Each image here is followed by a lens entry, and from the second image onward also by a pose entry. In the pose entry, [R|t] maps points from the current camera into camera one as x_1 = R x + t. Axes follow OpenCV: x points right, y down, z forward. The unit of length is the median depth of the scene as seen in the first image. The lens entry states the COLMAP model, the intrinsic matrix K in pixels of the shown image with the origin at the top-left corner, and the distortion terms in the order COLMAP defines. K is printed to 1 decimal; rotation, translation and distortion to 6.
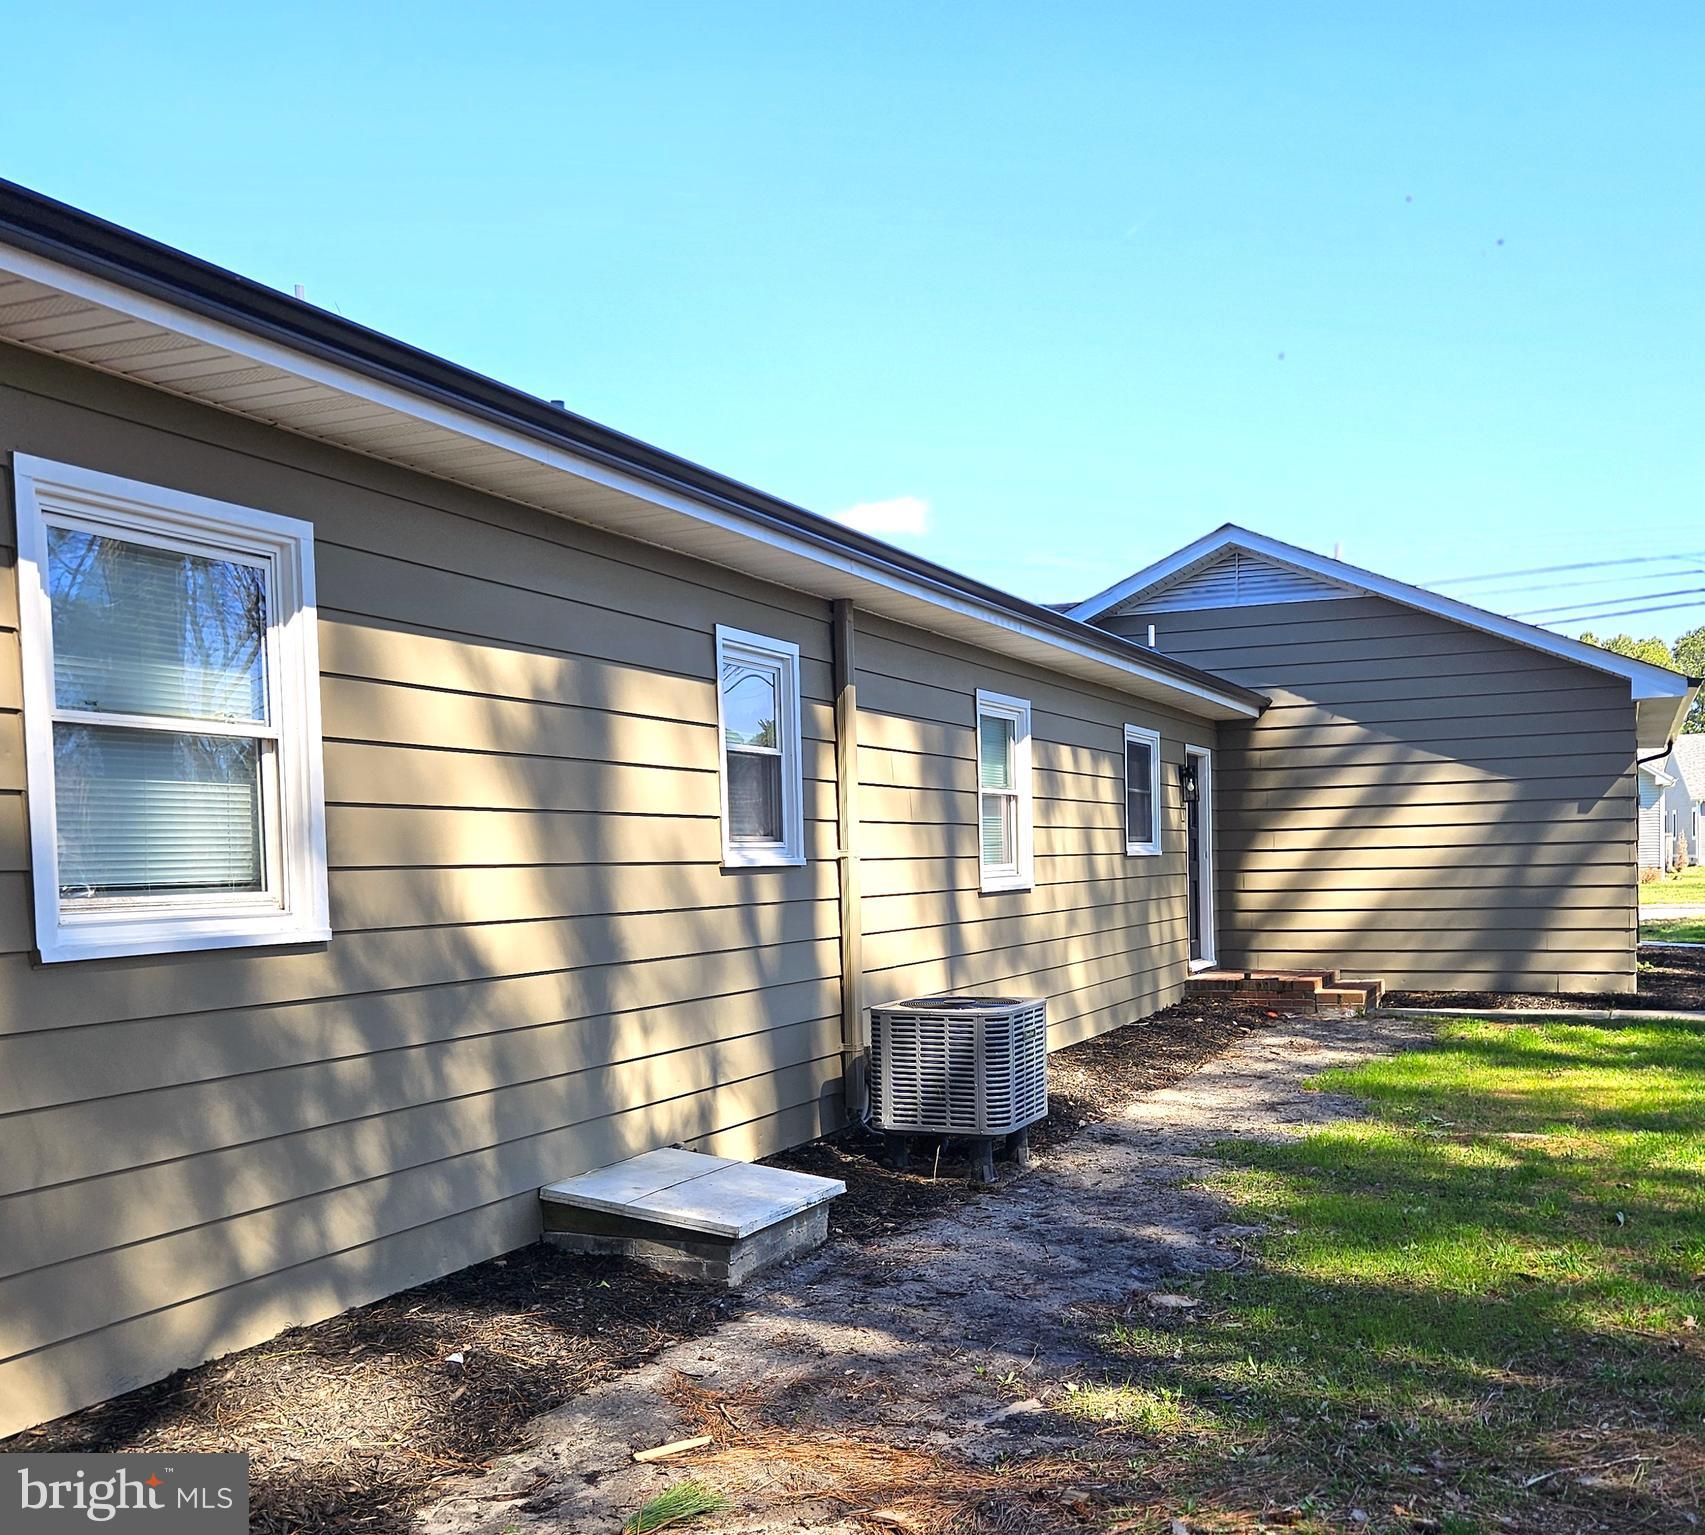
lens RADIAL K [[1750.3, 0, 852.5], [0, 1750.3, 767.5], [0, 0, 1]] dist [0.003357, 0.004824]
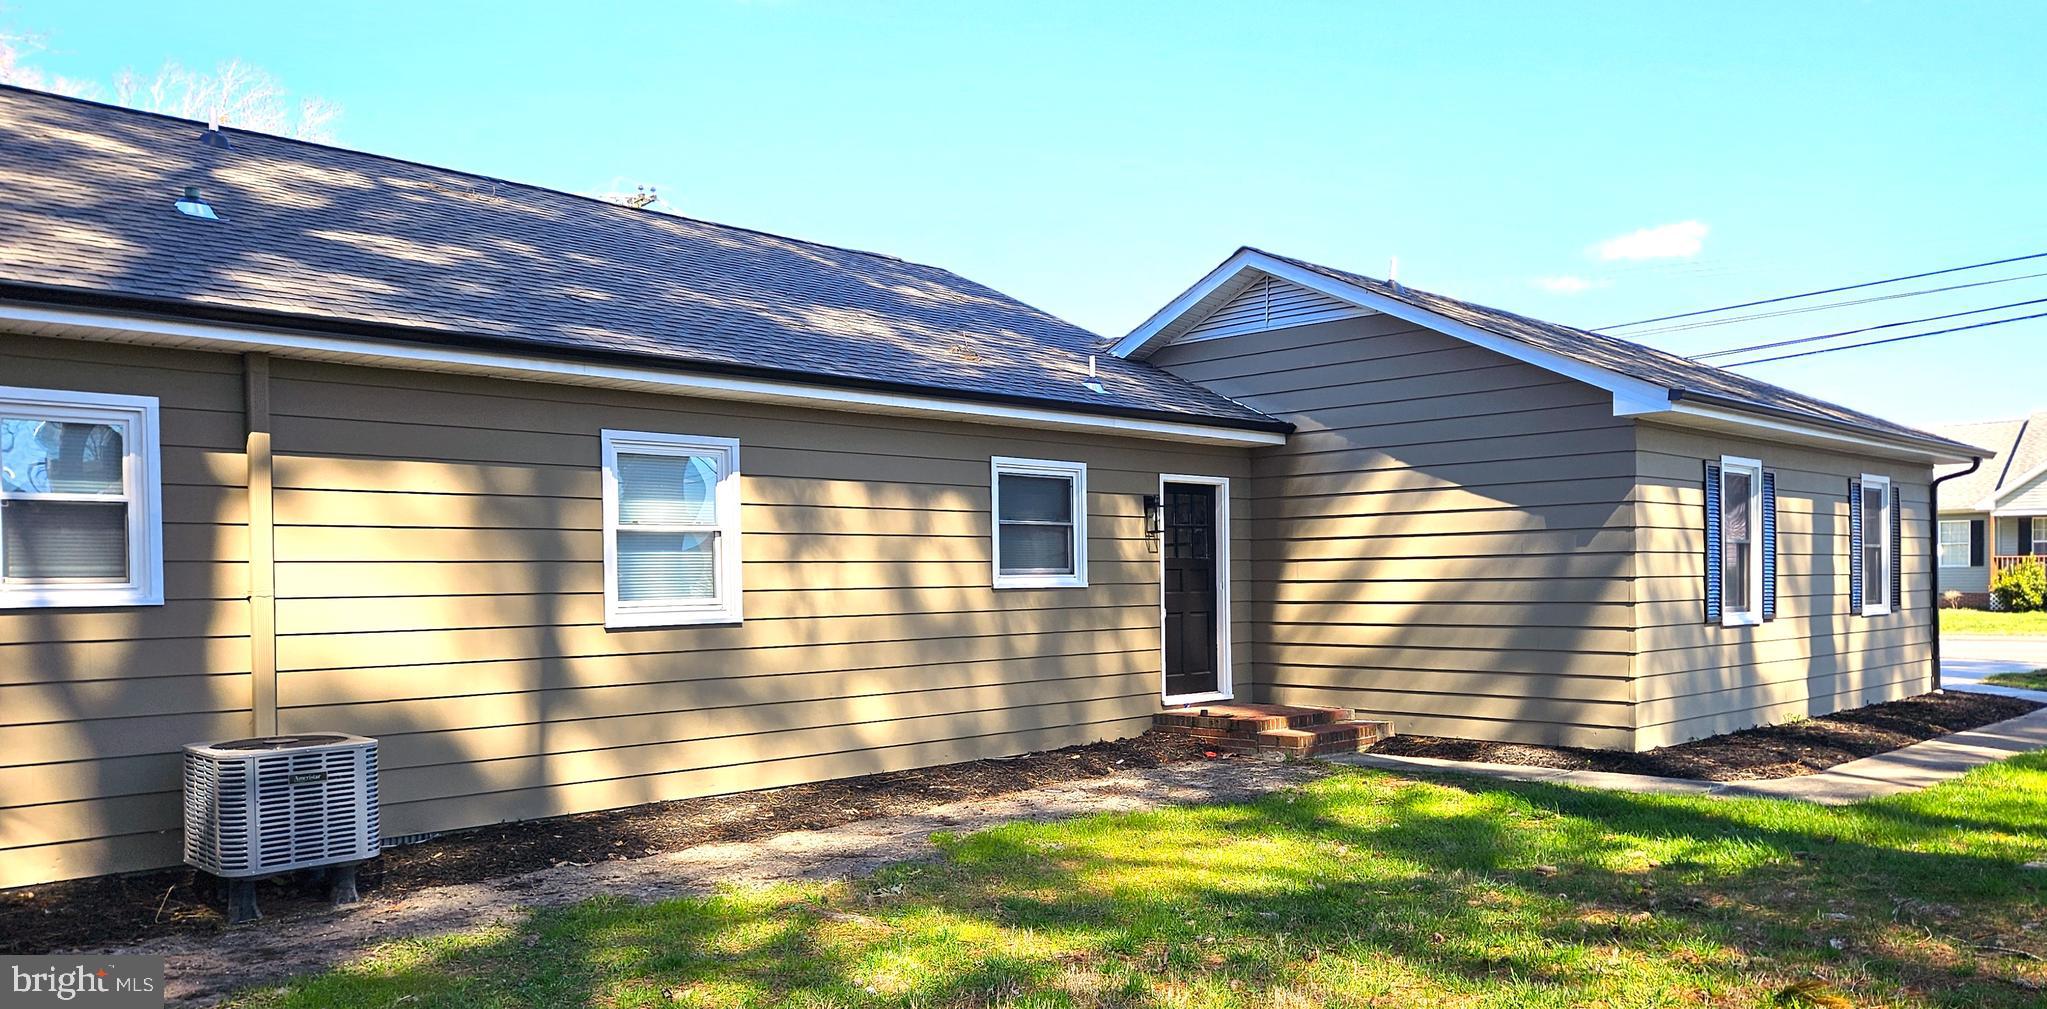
lens RADIAL K [[1503.4, 0, 1023.5], [0, 1503.4, 504.5], [0, 0, 1]] dist [0.023224, -0.001193]
pose [[0.933745, -0.011969, -0.357739, 0.438734], [0.013933, 0.999899, 0.002914, 0.000126], [0.357668, -0.007705, 0.933817, 0.189389]]
